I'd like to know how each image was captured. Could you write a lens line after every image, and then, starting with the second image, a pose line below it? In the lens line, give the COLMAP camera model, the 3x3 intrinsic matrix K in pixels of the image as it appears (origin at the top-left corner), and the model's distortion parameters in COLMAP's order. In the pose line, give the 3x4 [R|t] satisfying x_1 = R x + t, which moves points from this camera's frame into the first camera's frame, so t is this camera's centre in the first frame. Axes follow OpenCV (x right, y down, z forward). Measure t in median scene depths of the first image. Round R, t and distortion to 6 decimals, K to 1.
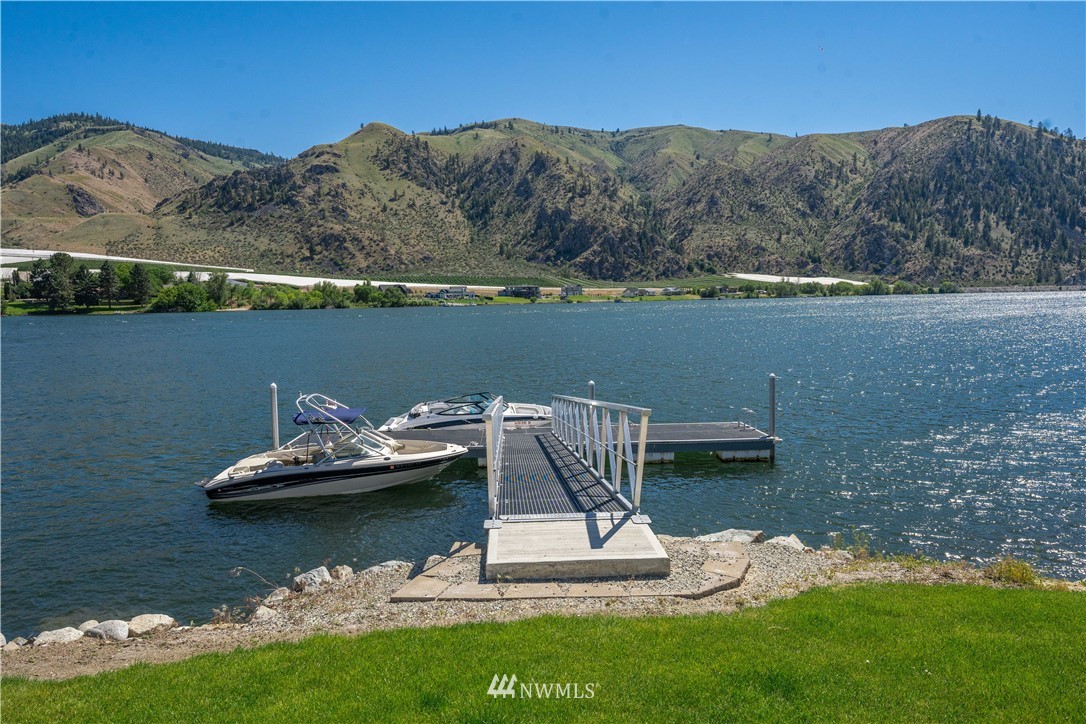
lens RADIAL K [[720.2, 0, 534.5], [0, 720.2, 365.9], [0, 0, 1]] dist [0.004819, -0.005259]
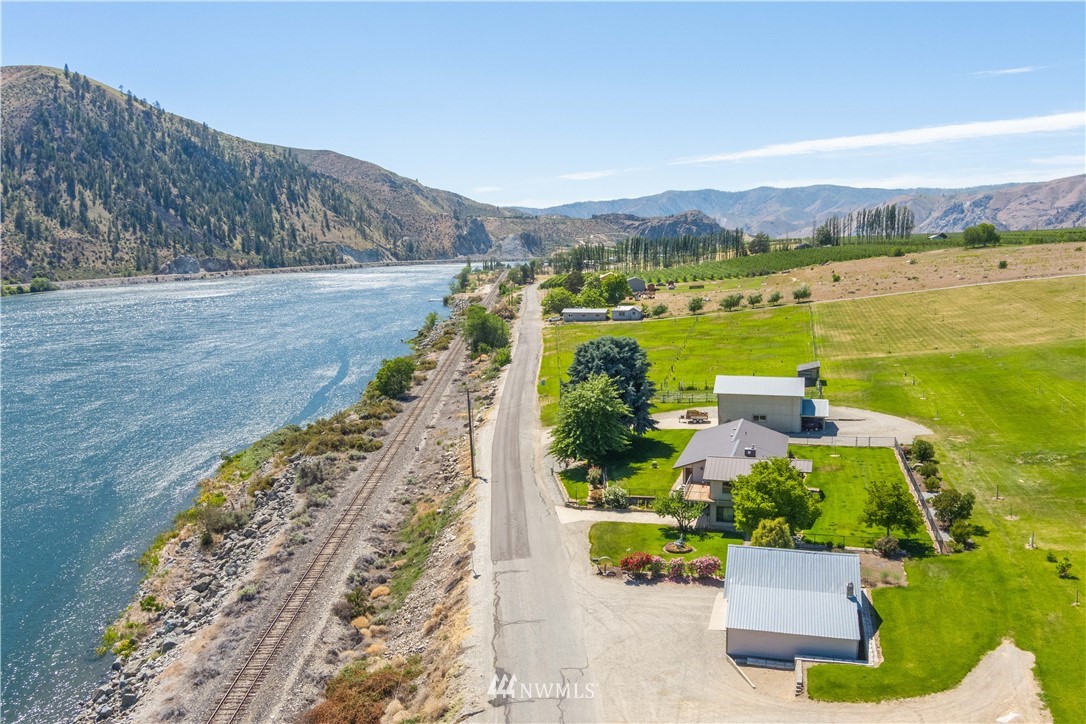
lens RADIAL K [[879.5, 0, 541.0], [0, 879.5, 364.6], [0, 0, 1]] dist [-0.069136, 0.017314]
pose [[0.527074, -0.105843, 0.843202, 0.006639], [0.083877, 0.993848, 0.072322, -0.024143], [-0.845670, 0.032606, 0.532710, -0.034585]]
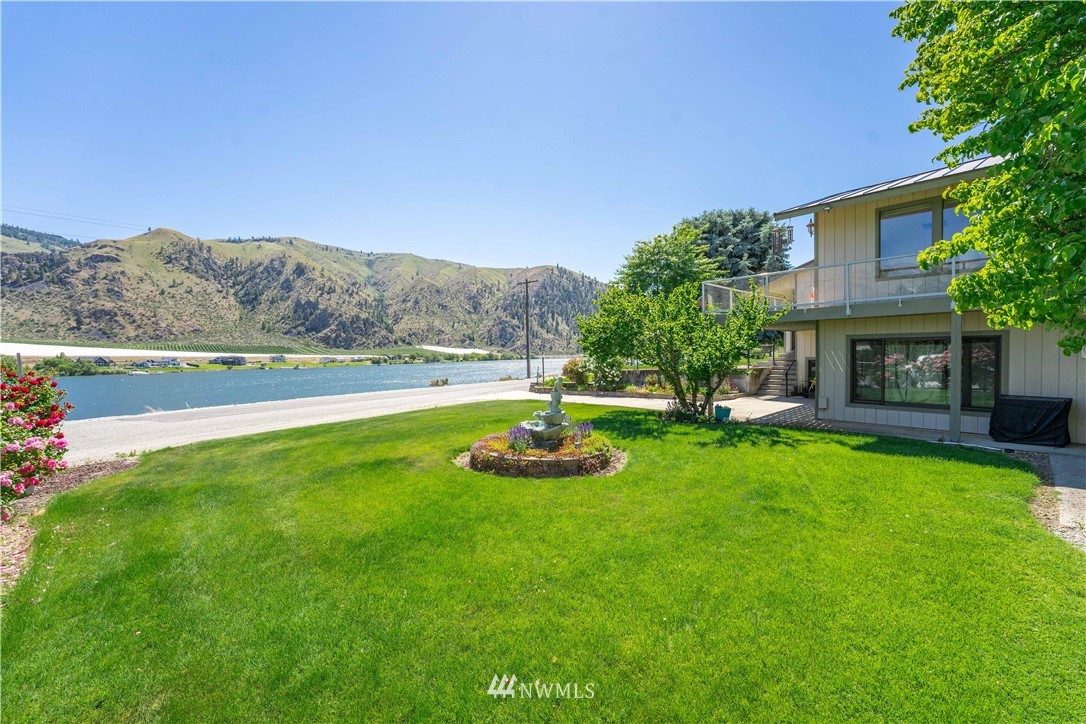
lens RADIAL K [[434.3, 0, 536.2], [0, 434.3, 362.2], [0, 0, 1]] dist [0.004254, -0.000444]
pose [[0.900136, -0.000263, 0.435609, 0.059993], [0.034861, 0.996836, -0.071434, -0.006766], [-0.434212, 0.079486, 0.897297, -0.014679]]
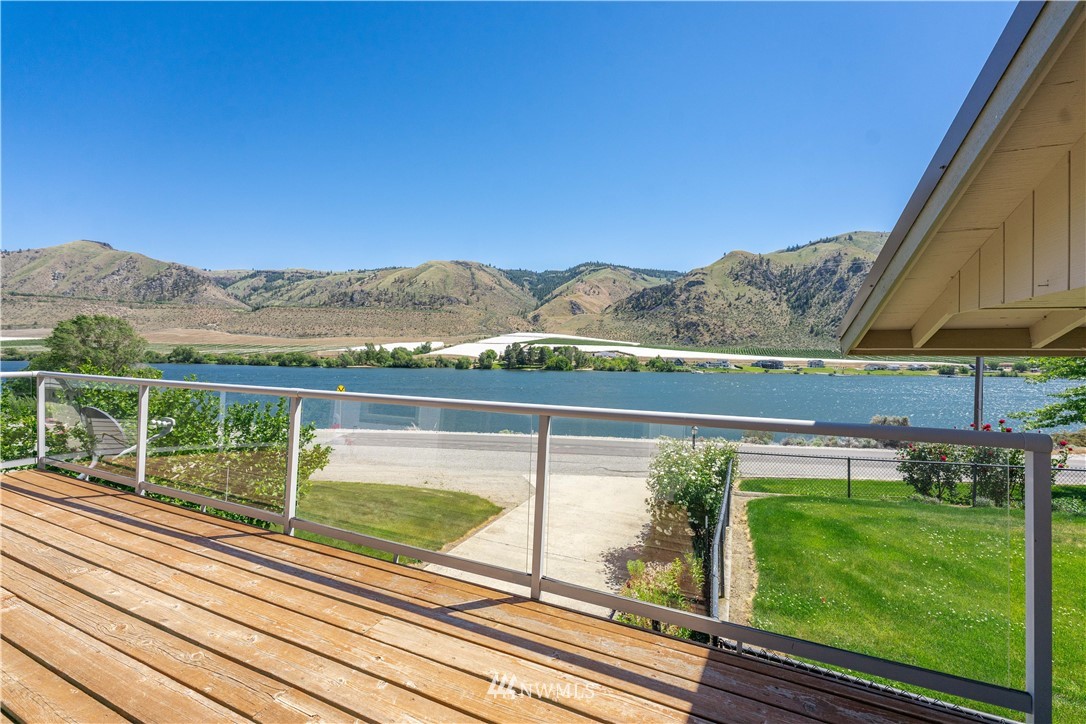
lens RADIAL K [[434.3, 0, 539.5], [0, 434.3, 363.2], [0, 0, 1]] dist [0.004254, -0.000444]
pose [[0.776920, 0.039471, -0.628361, 0.071997], [-0.085661, 0.995379, -0.043388, -0.009239], [0.623745, 0.087535, 0.776711, -0.008145]]
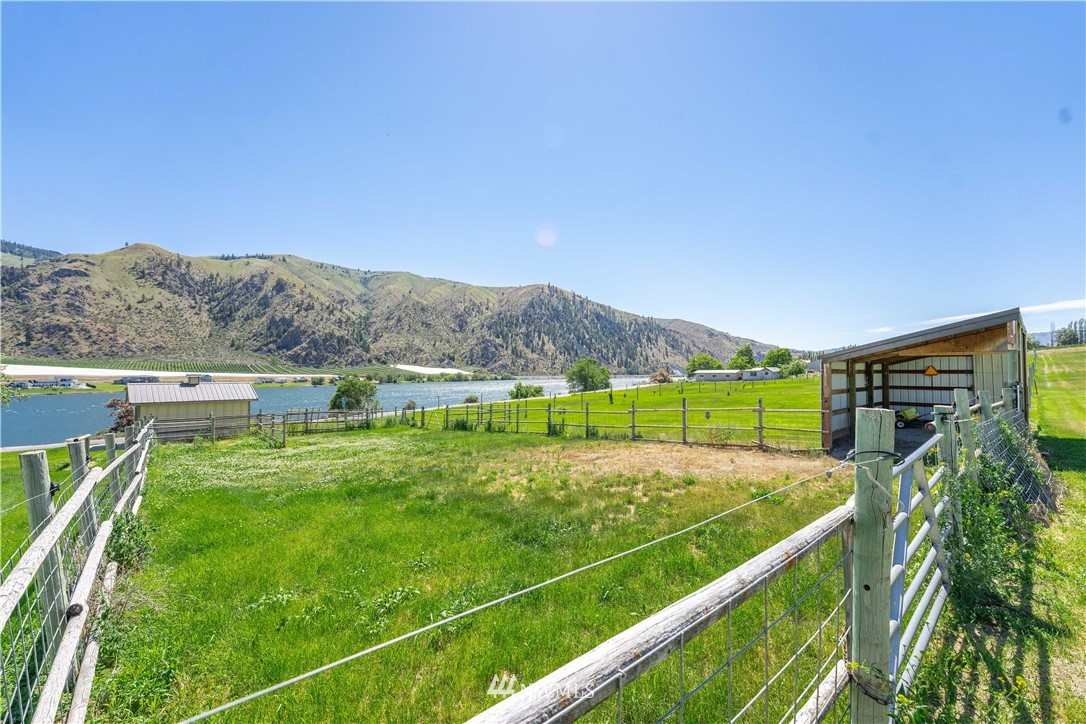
lens RADIAL K [[434.3, 0, 537.9], [0, 434.3, 362.6], [0, 0, 1]] dist [0.004254, -0.000444]
pose [[0.903116, 0.026247, 0.428593, 0.115245], [0.025564, 0.993073, -0.114682, -0.010745], [-0.428634, 0.114528, 0.896190, -0.006384]]
